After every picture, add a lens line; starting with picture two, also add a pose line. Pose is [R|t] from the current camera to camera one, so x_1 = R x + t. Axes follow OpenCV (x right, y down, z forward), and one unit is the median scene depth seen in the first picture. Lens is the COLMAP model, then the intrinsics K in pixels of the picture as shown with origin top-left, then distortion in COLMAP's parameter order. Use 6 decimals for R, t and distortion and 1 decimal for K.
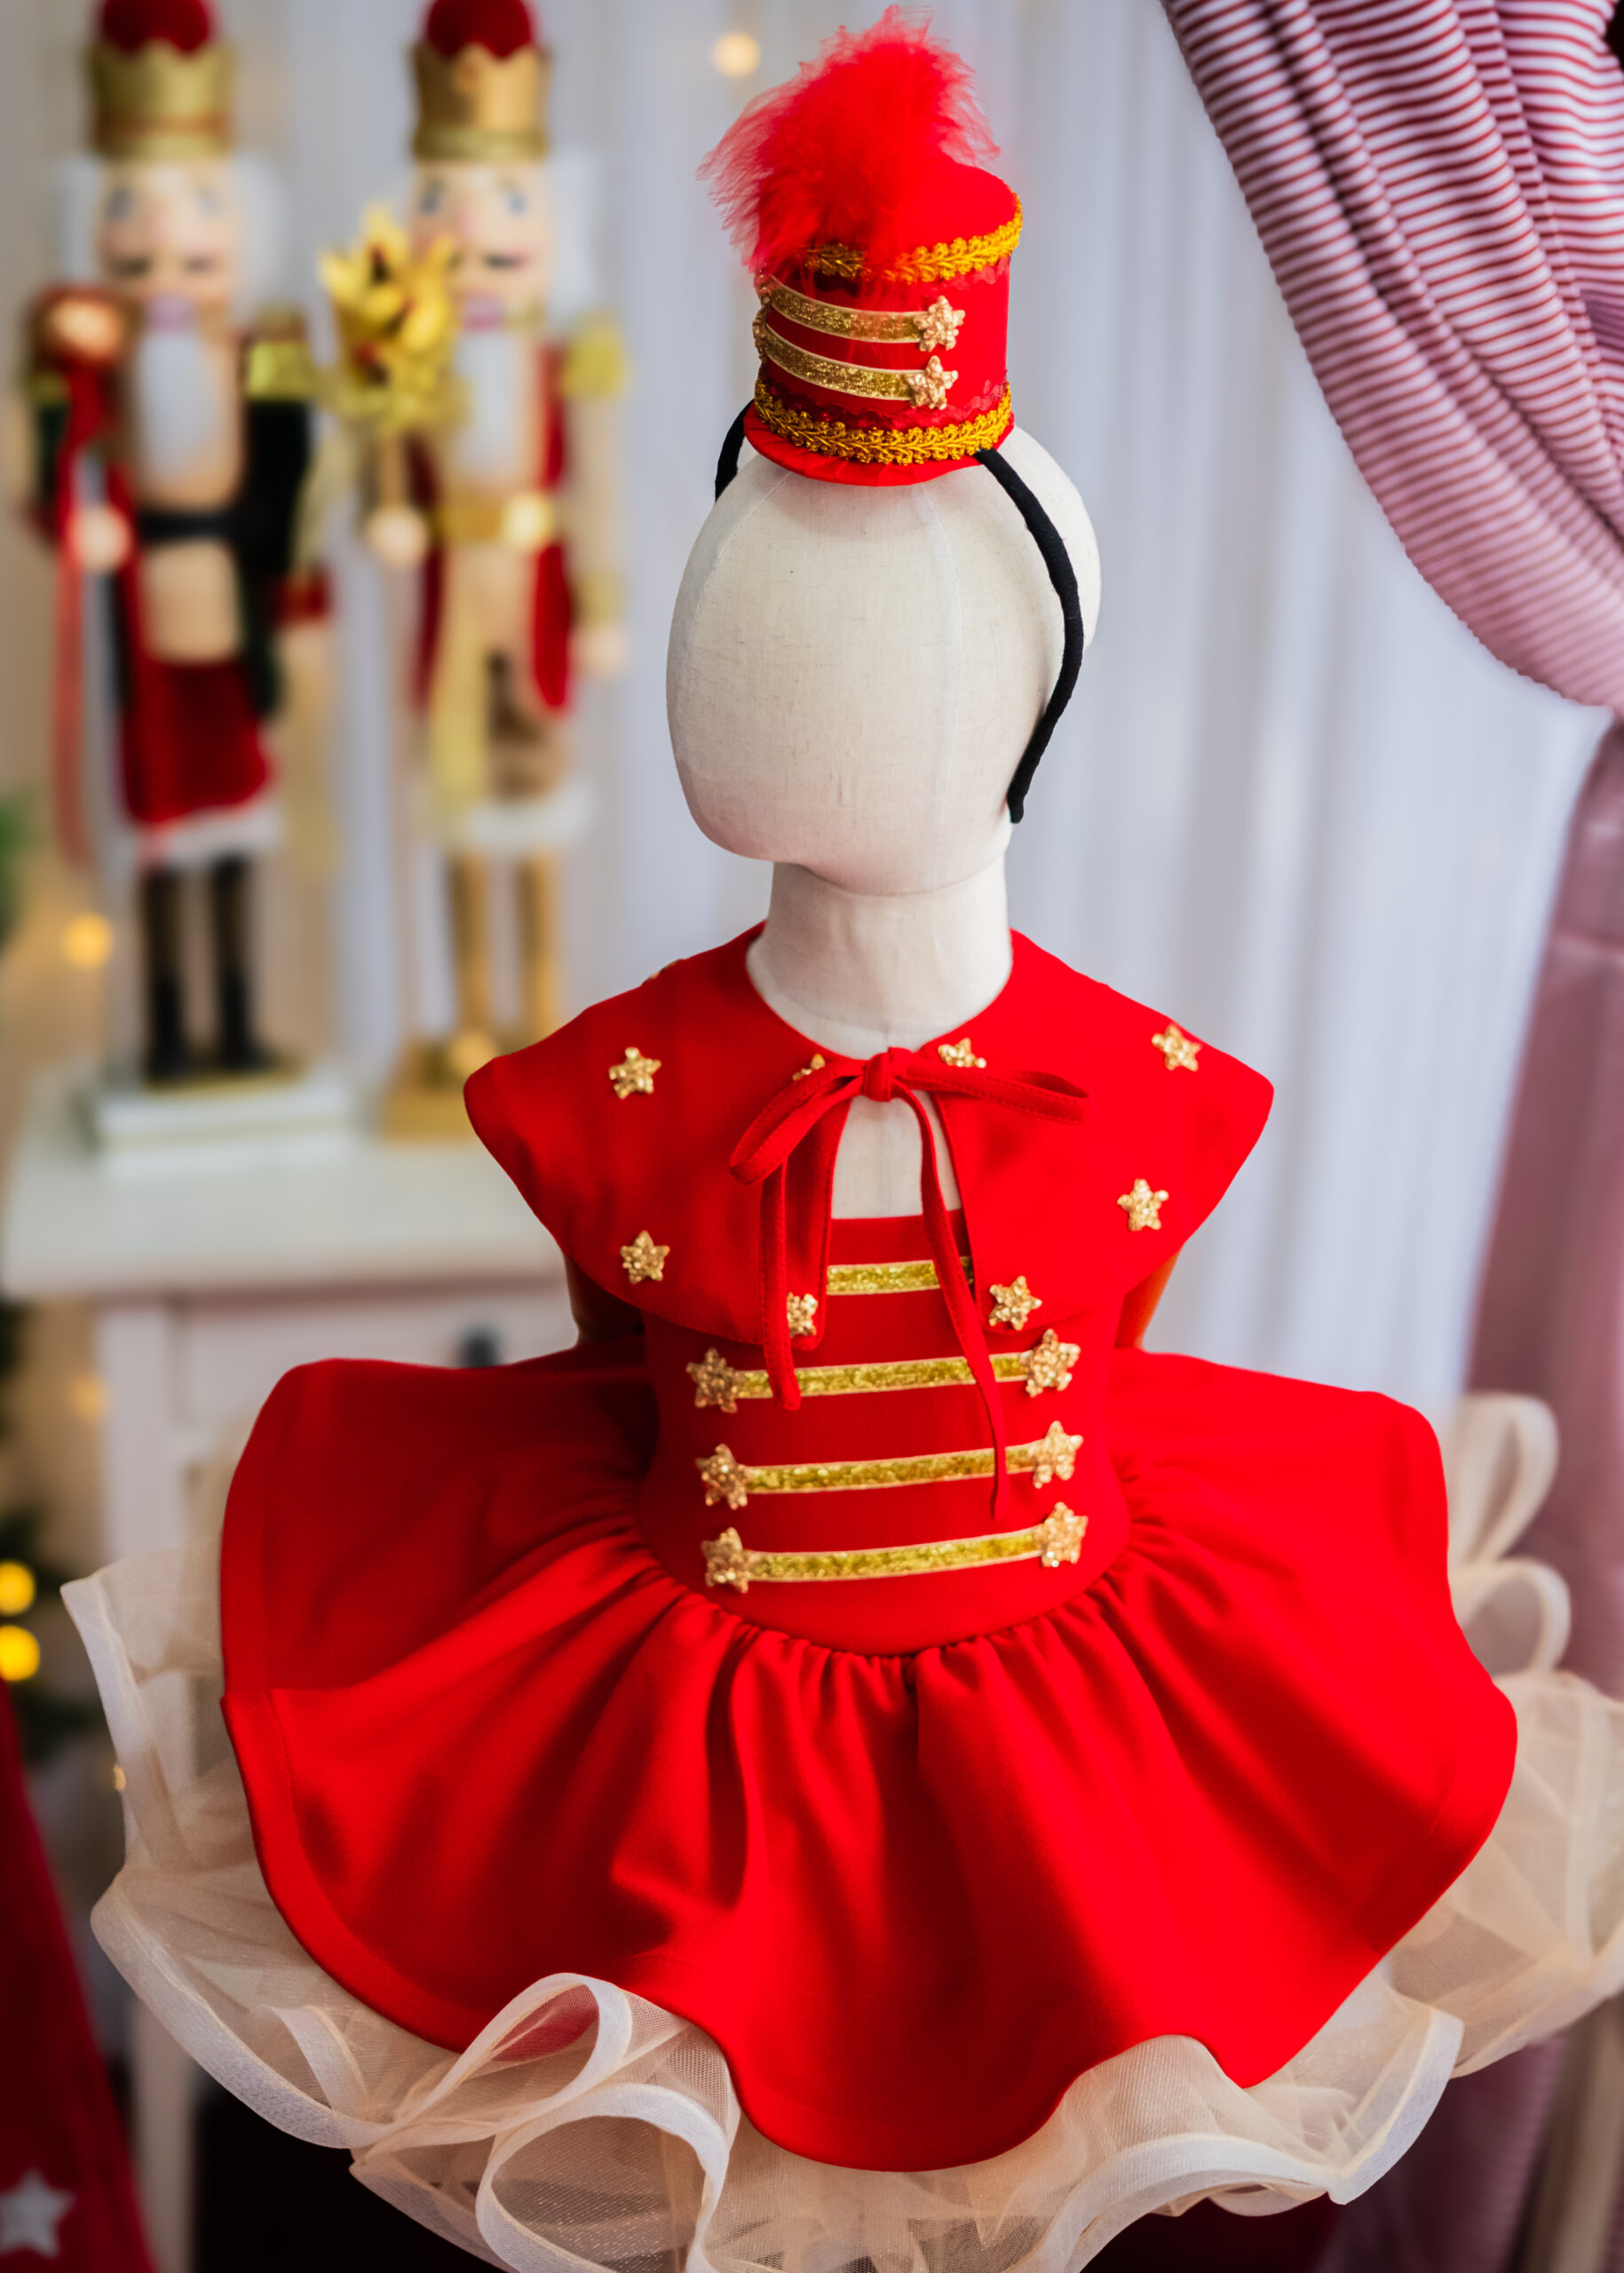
lens RADIAL K [[4966.7, 0, 1130.5], [0, 4966.7, 1135.5], [0, 0, 1]] dist [-0.033705, 0.050995]
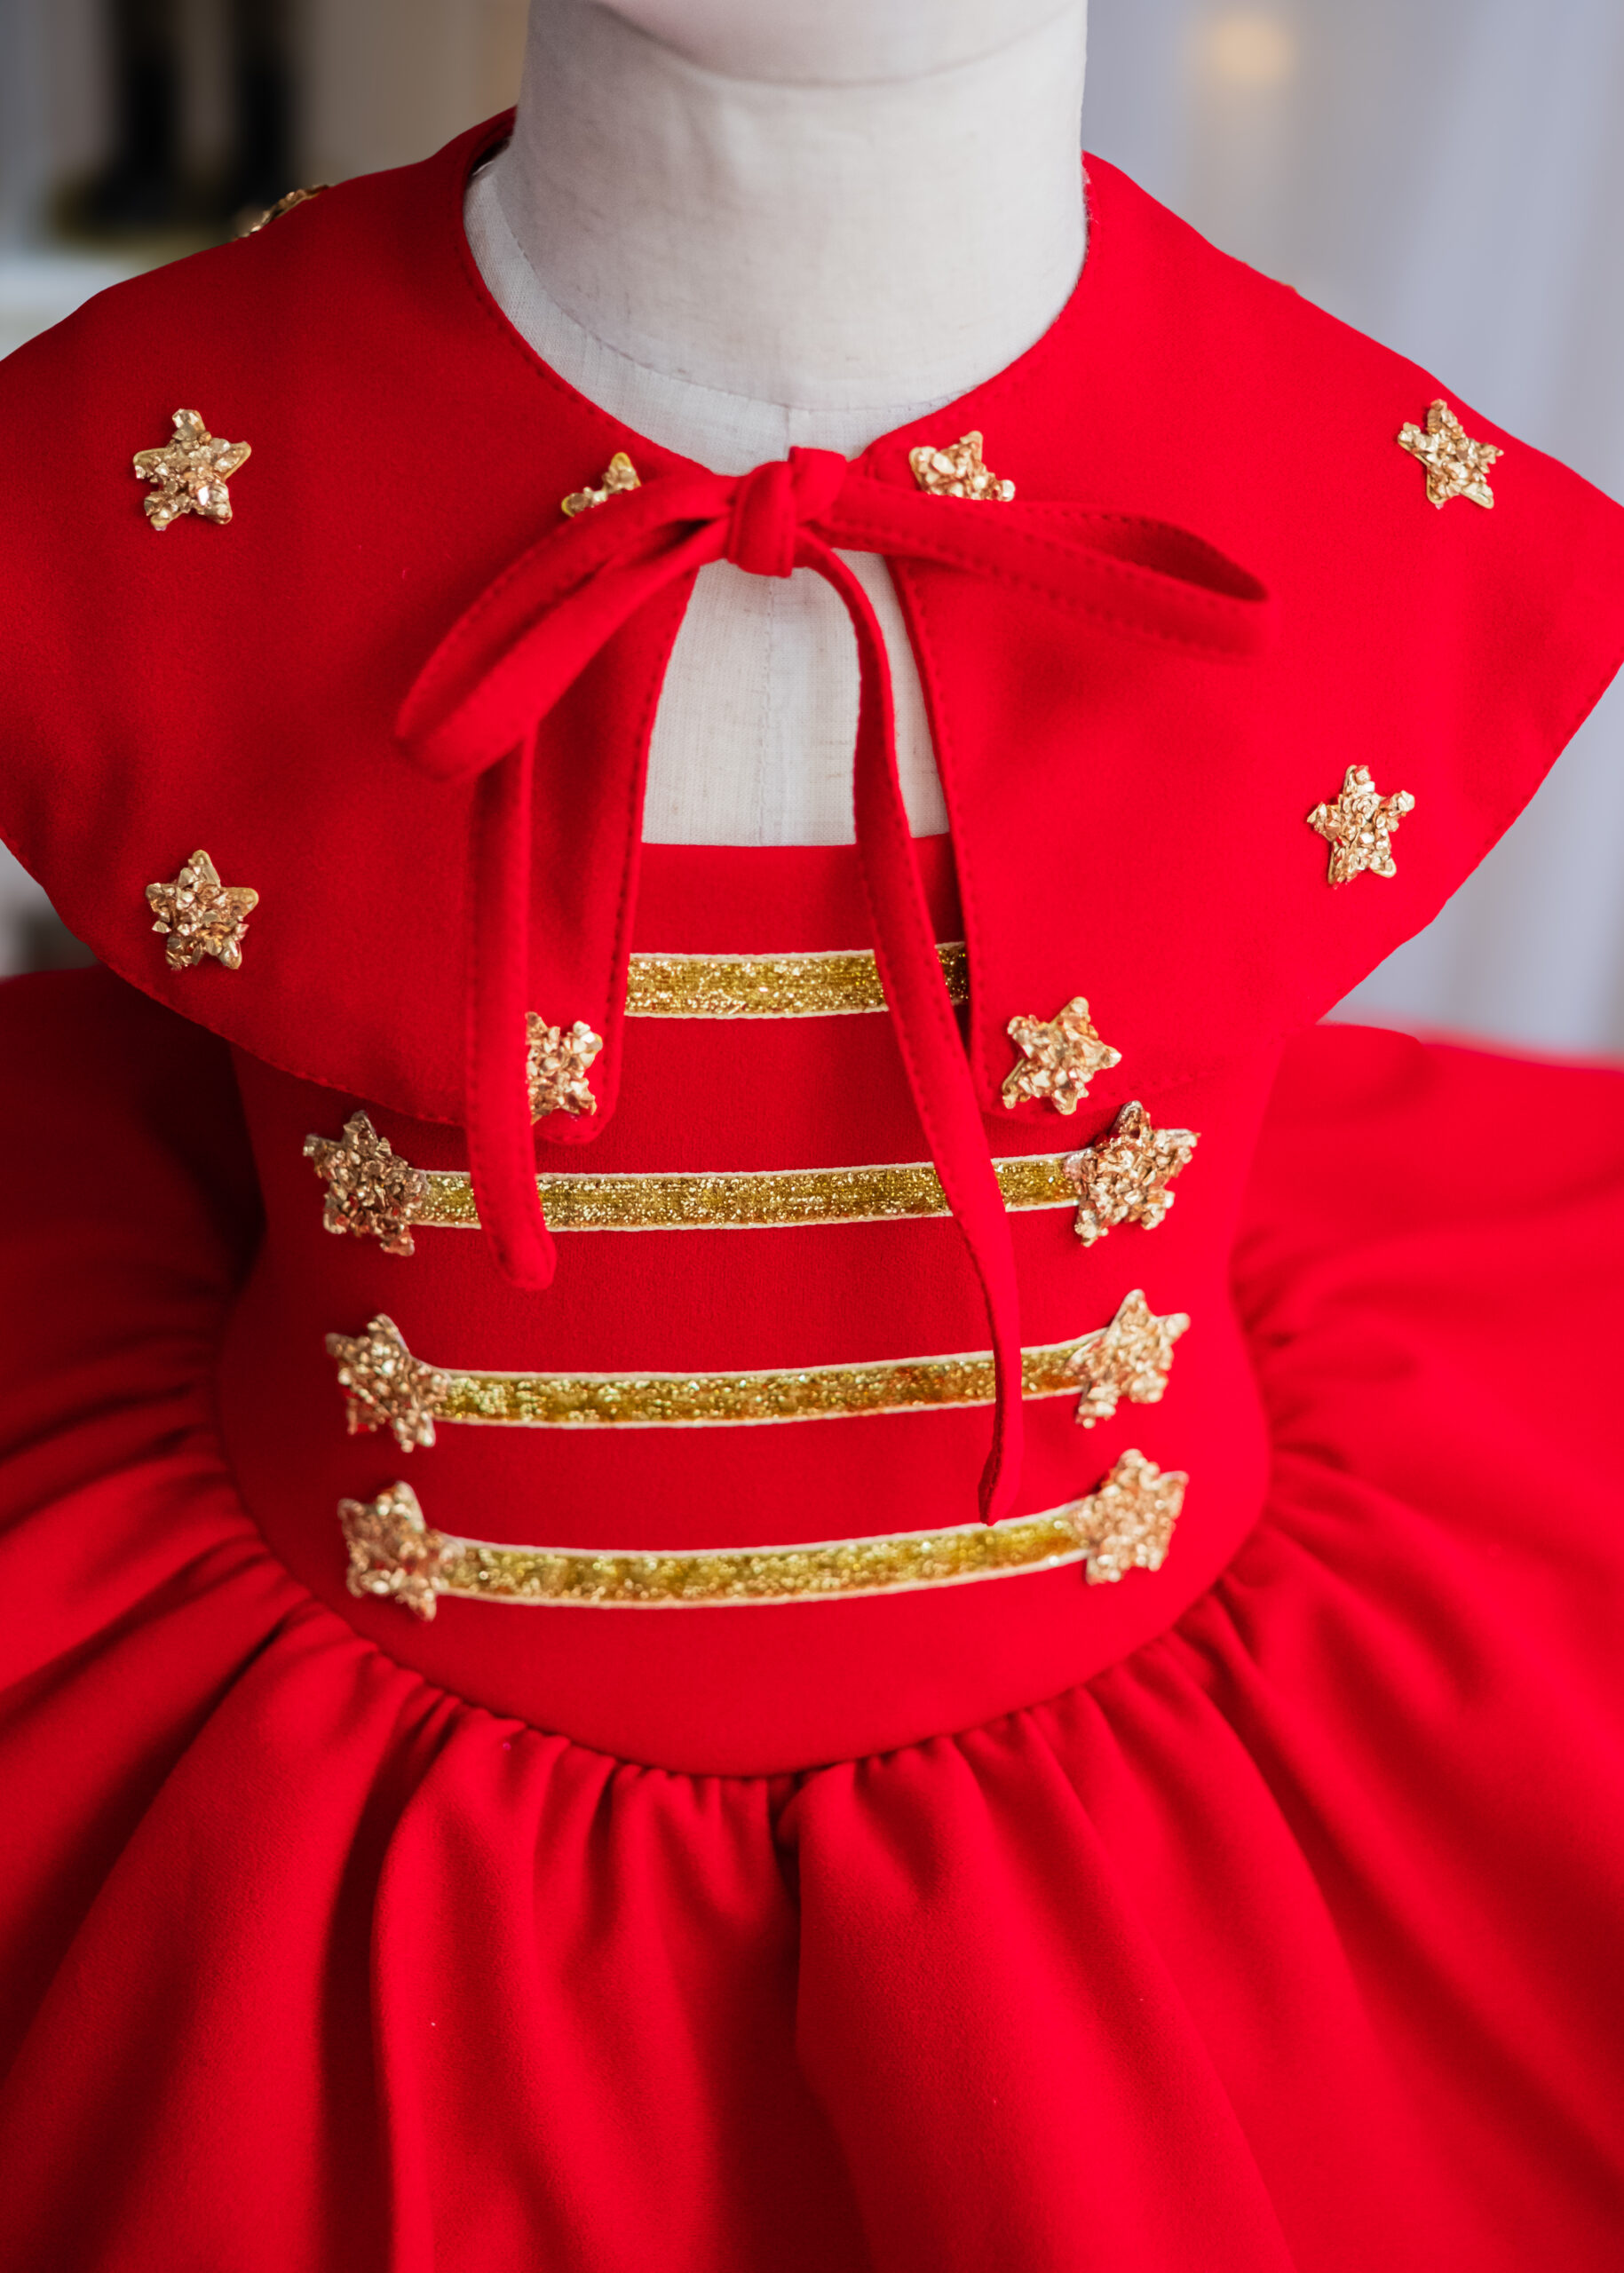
lens RADIAL K [[4966.7, 0, 1130.5], [0, 4966.7, 1135.5], [0, 0, 1]] dist [-0.033705, 0.050995]
pose [[0.998628, 0.045087, 0.026634, -0.028236], [-0.049392, 0.979946, 0.193043, -0.042529], [-0.017397, -0.194093, 0.980829, 0.570251]]
